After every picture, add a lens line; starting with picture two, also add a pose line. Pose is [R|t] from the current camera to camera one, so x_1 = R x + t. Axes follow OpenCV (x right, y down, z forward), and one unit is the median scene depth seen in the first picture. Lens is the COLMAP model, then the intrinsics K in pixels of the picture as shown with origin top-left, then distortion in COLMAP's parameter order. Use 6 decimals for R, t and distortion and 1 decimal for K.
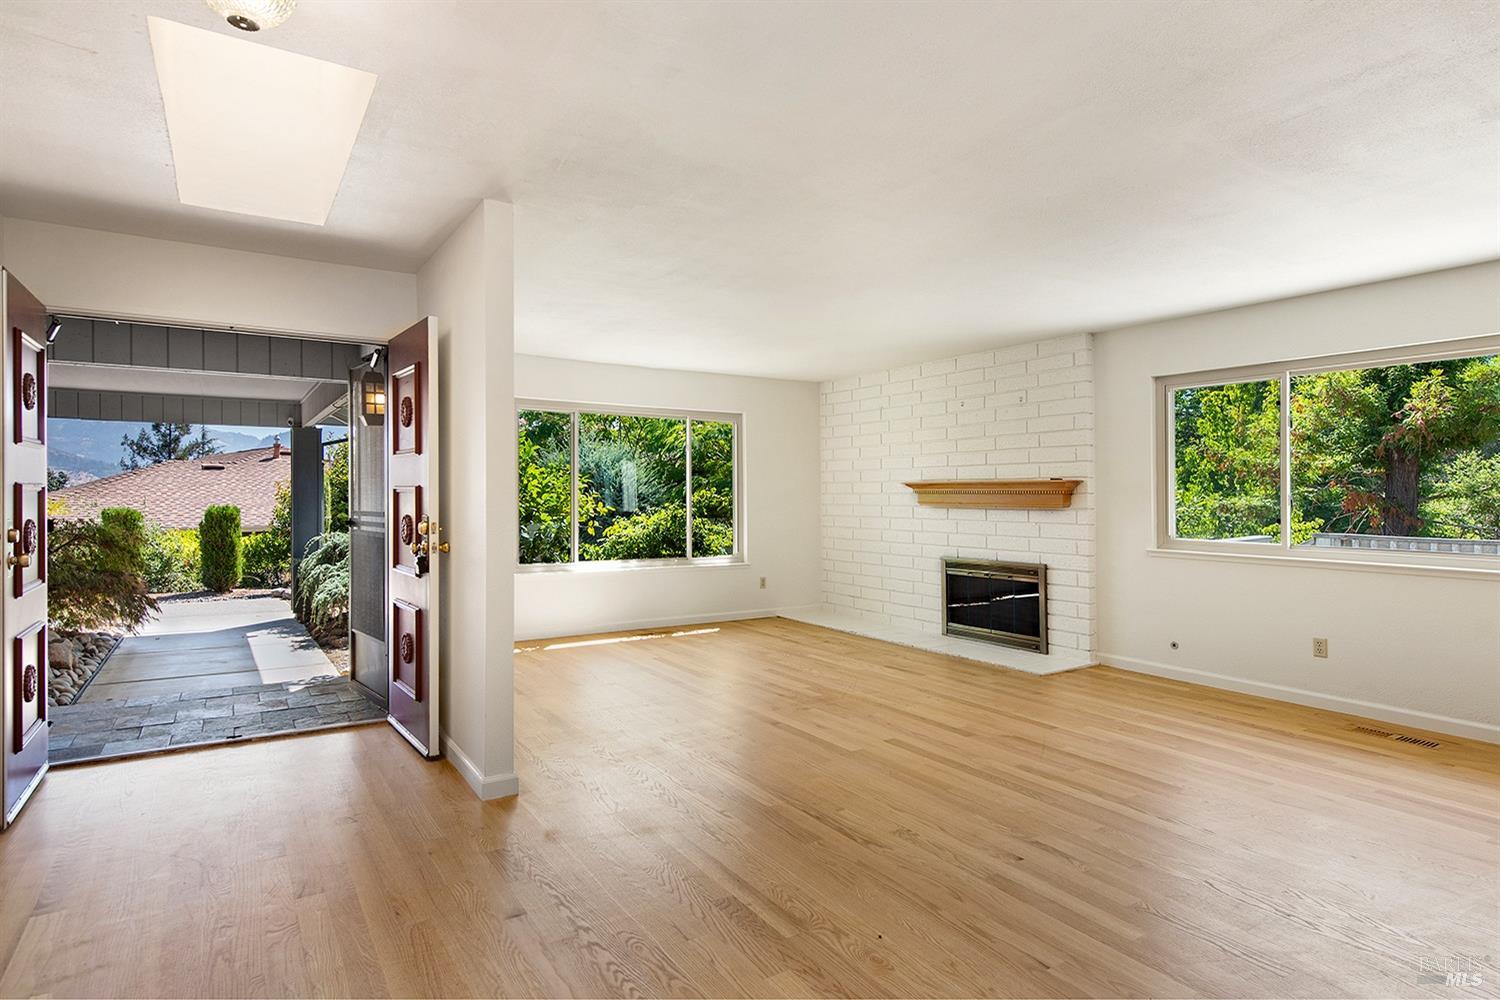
lens RADIAL K [[793.8, 0, 702.0], [0, 793.8, 468.9], [0, 0, 1]] dist [0.002174, 0.000540]
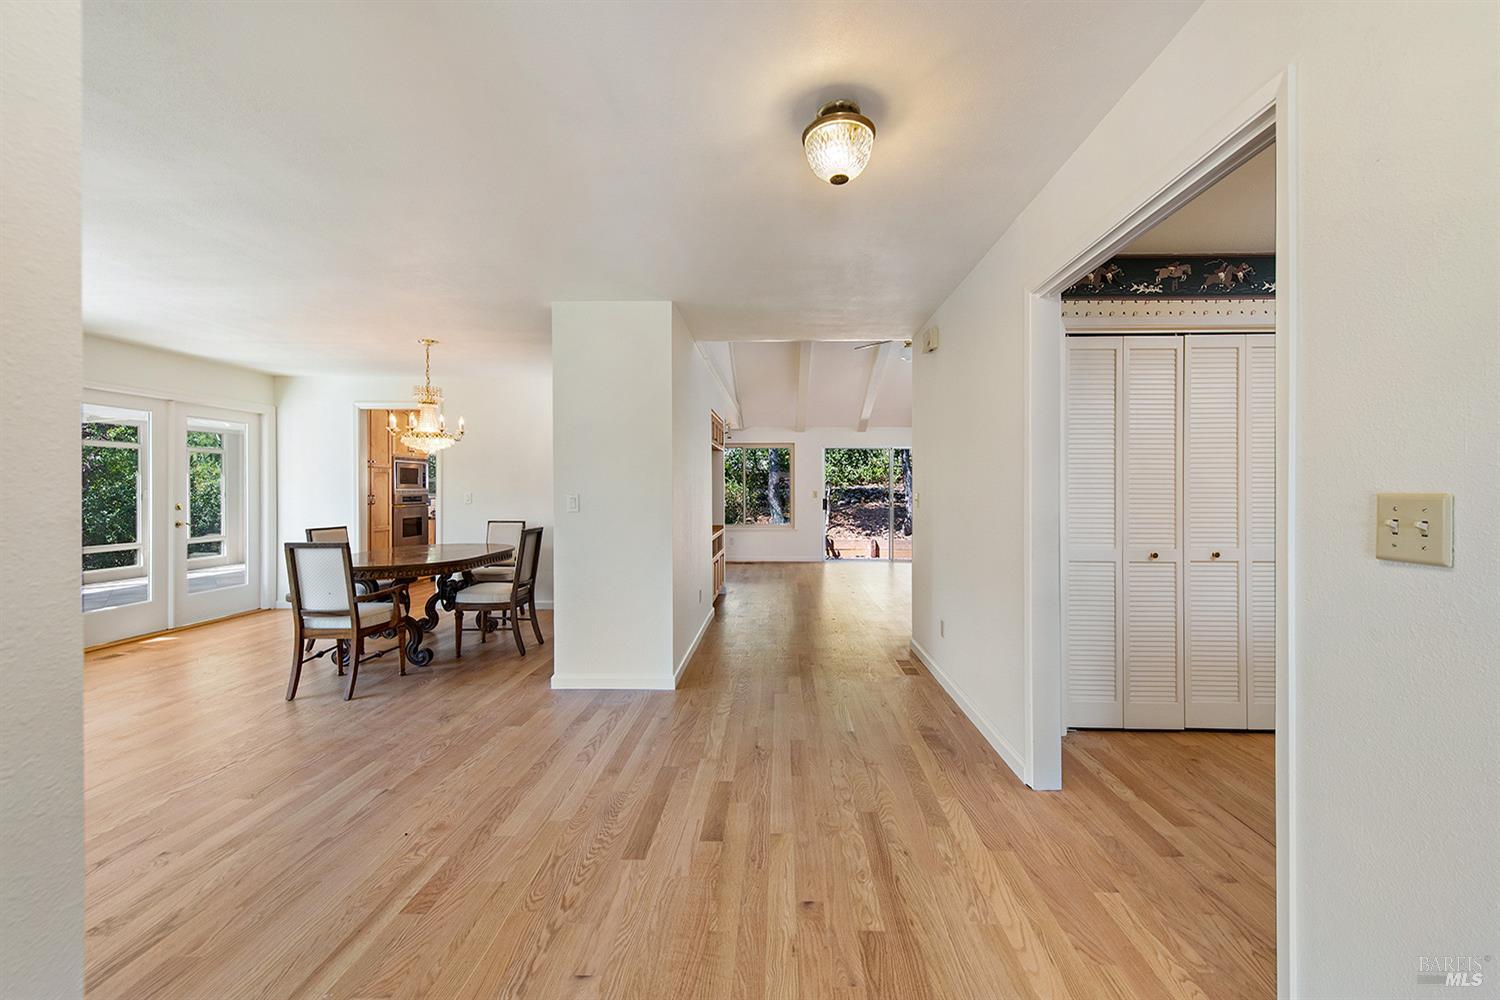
lens RADIAL K [[596.1, 0, 769.7], [0, 596.1, 492.8], [0, 0, 1]] dist [0.000656, -0.000005]
pose [[-0.848752, -0.006180, 0.528755, -0.255704], [-0.020011, 0.999591, -0.020438, 0.014996], [-0.528413, -0.027928, -0.848528, 0.499077]]
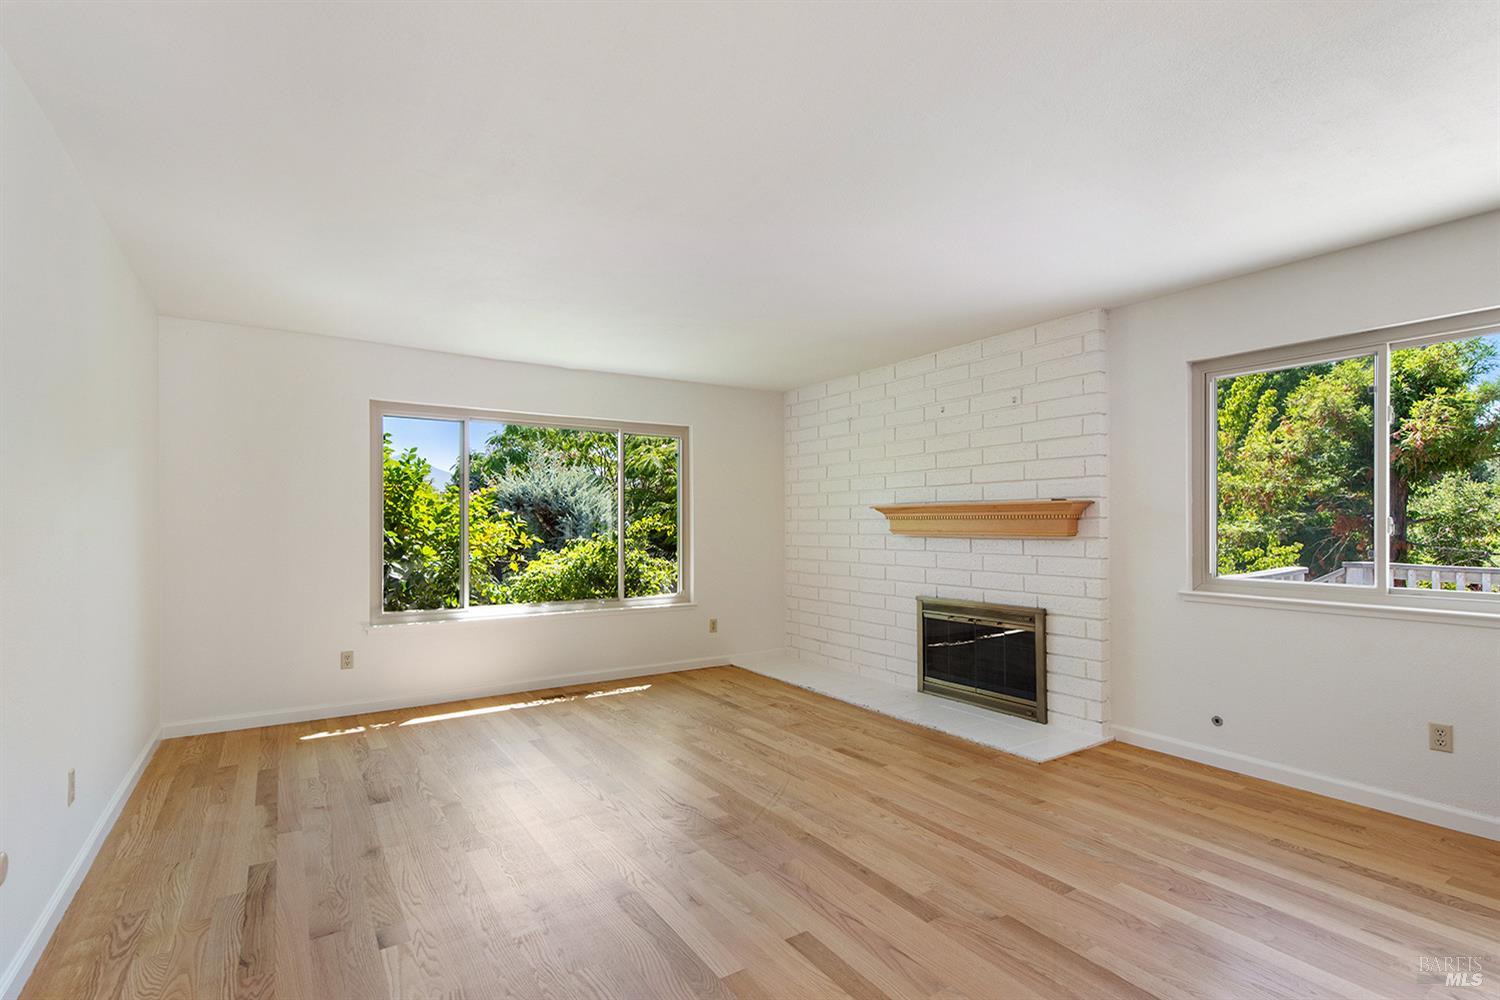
lens RADIAL K [[710.7, 0, 756.4], [0, 710.7, 522.4], [0, 0, 1]] dist [0.004203, -0.000115]
pose [[0.999164, -0.006348, 0.040391, 0.110481], [0.005063, 0.999480, 0.031839, 0.010391], [-0.040572, -0.031608, 0.998677, 0.286603]]
